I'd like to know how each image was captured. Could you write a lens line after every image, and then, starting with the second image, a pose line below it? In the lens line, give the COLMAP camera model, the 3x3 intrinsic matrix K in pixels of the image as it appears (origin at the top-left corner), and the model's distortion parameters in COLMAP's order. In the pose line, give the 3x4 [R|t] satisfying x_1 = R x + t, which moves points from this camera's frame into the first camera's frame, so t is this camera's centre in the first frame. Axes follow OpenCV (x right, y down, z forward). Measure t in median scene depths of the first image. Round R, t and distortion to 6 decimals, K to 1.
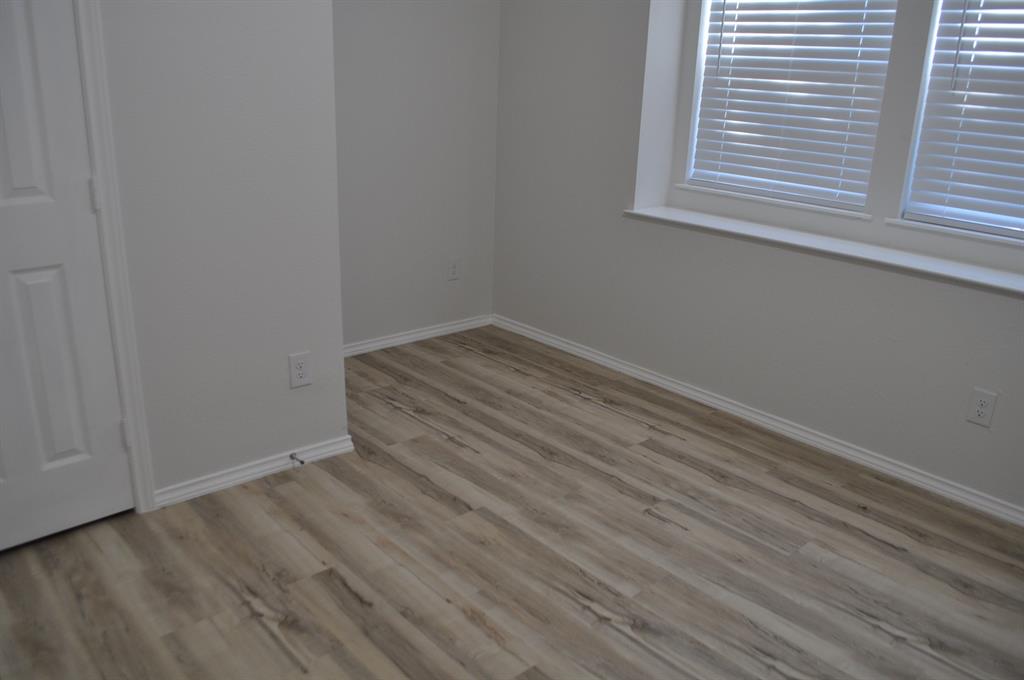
lens RADIAL K [[807.4, 0, 513.3], [0, 807.4, 356.4], [0, 0, 1]] dist [-0.078285, 0.008074]
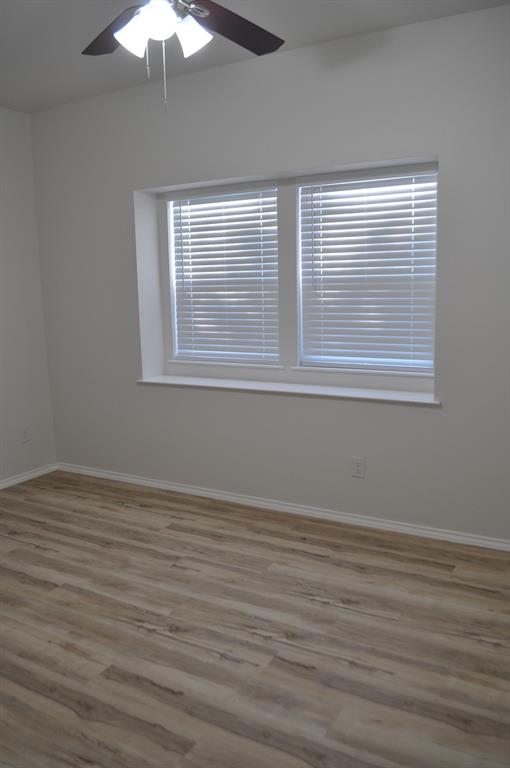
lens RADIAL K [[605.6, 0, 261.8], [0, 605.6, 398.3], [0, 0, 1]] dist [-0.078285, 0.008074]
pose [[0.944436, -0.116774, 0.307252, 0.006236], [0.161936, 0.978753, -0.125778, 0.043712], [-0.286036, 0.168545, 0.943280, -0.189466]]
